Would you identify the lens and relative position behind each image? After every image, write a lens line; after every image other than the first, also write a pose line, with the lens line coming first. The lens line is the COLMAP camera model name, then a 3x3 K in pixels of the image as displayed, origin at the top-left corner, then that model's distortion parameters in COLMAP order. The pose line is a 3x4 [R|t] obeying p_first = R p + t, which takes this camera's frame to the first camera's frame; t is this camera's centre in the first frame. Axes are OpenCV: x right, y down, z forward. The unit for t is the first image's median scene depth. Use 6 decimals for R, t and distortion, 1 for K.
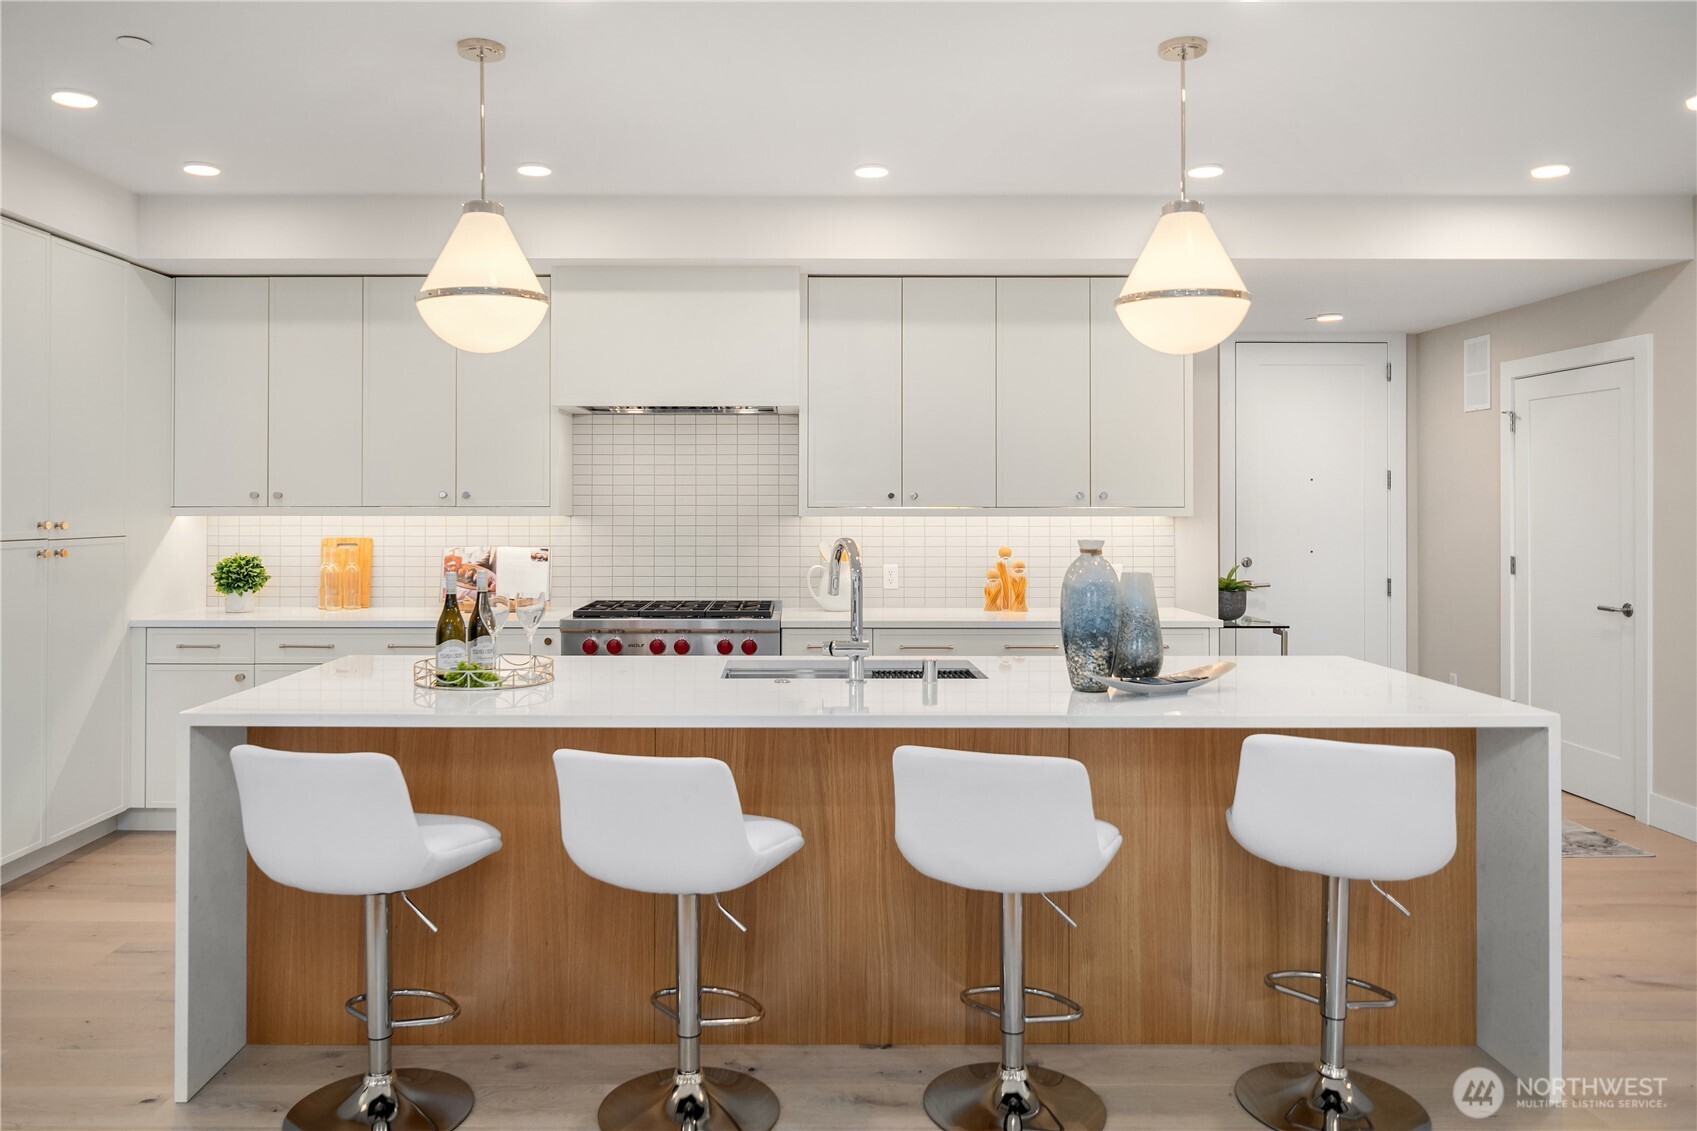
lens RADIAL K [[1217.3, 0, 788.8], [0, 1217.3, 487.8], [0, 0, 1]] dist [-0.008889, -0.003150]
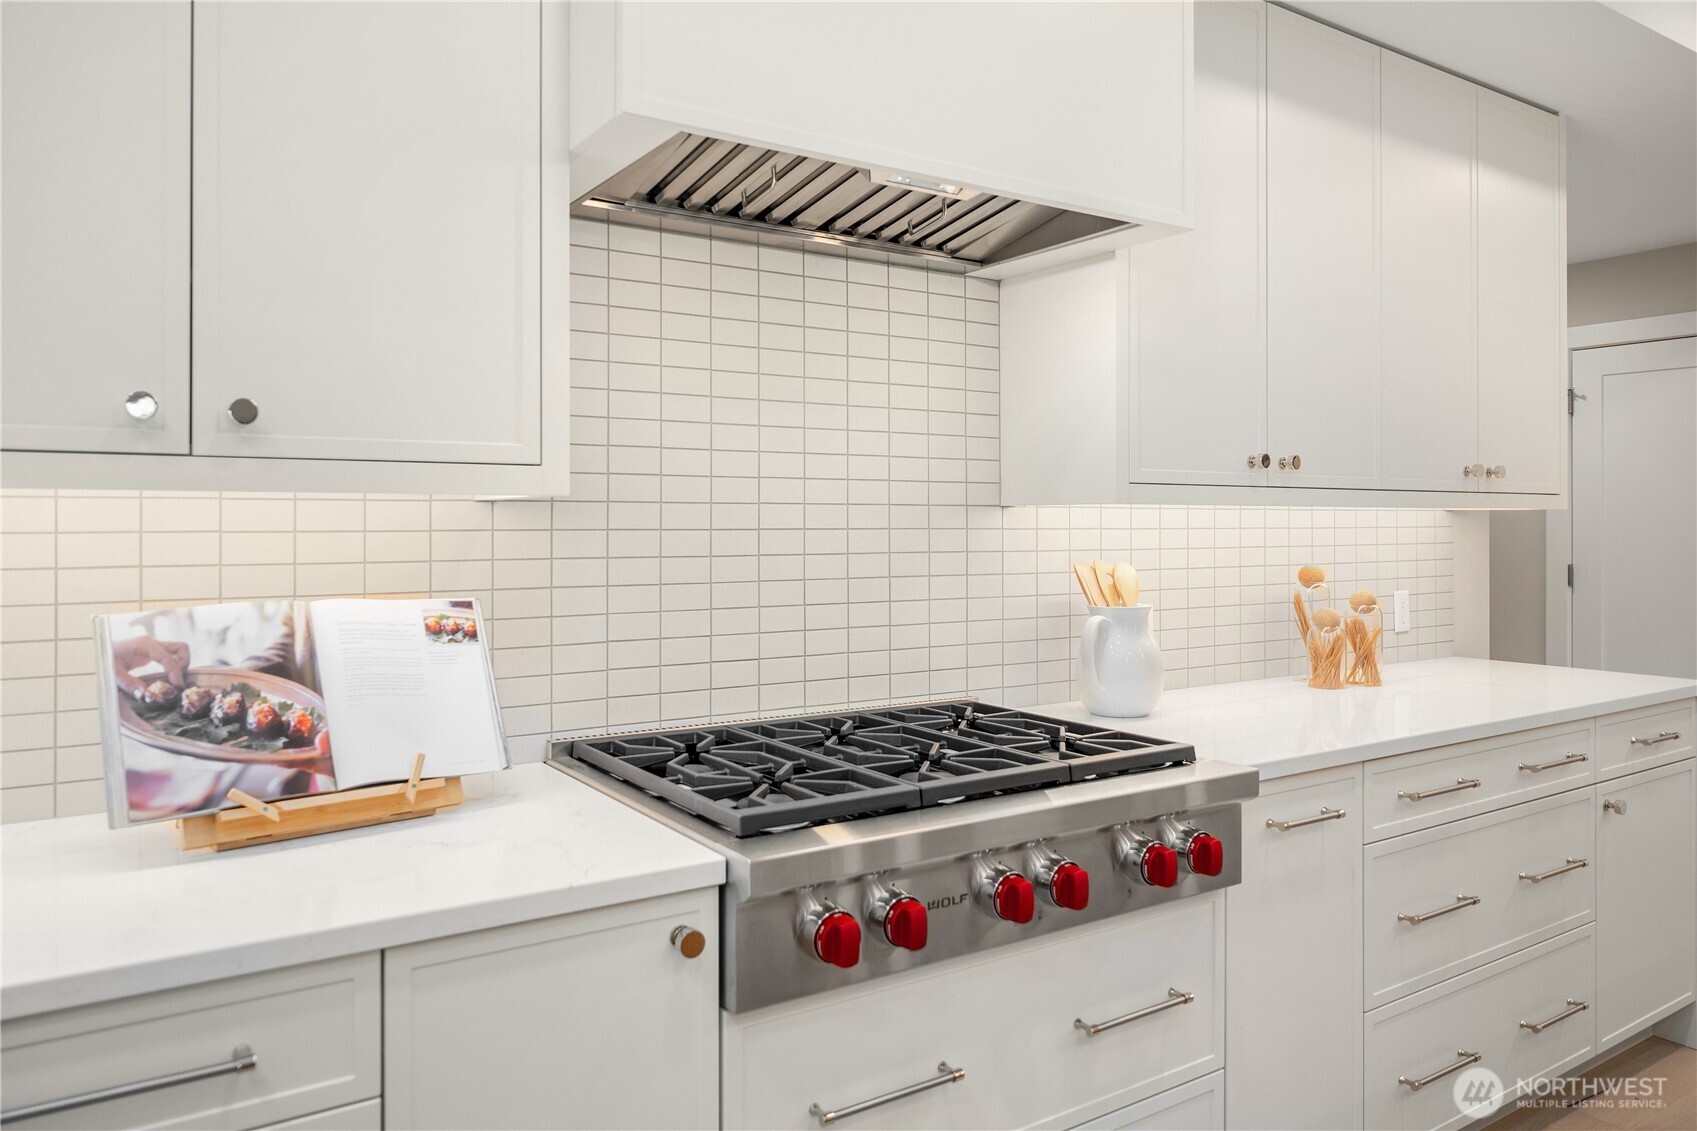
lens RADIAL K [[1167.5, 0, 849.4], [0, 1167.5, 522.3], [0, 0, 1]] dist [-0.003729, -0.001032]
pose [[0.831357, -0.000242, 0.555738, -0.284524], [-0.005409, 0.999949, 0.008527, 0.026168], [-0.555712, -0.010095, 0.831313, 0.687494]]
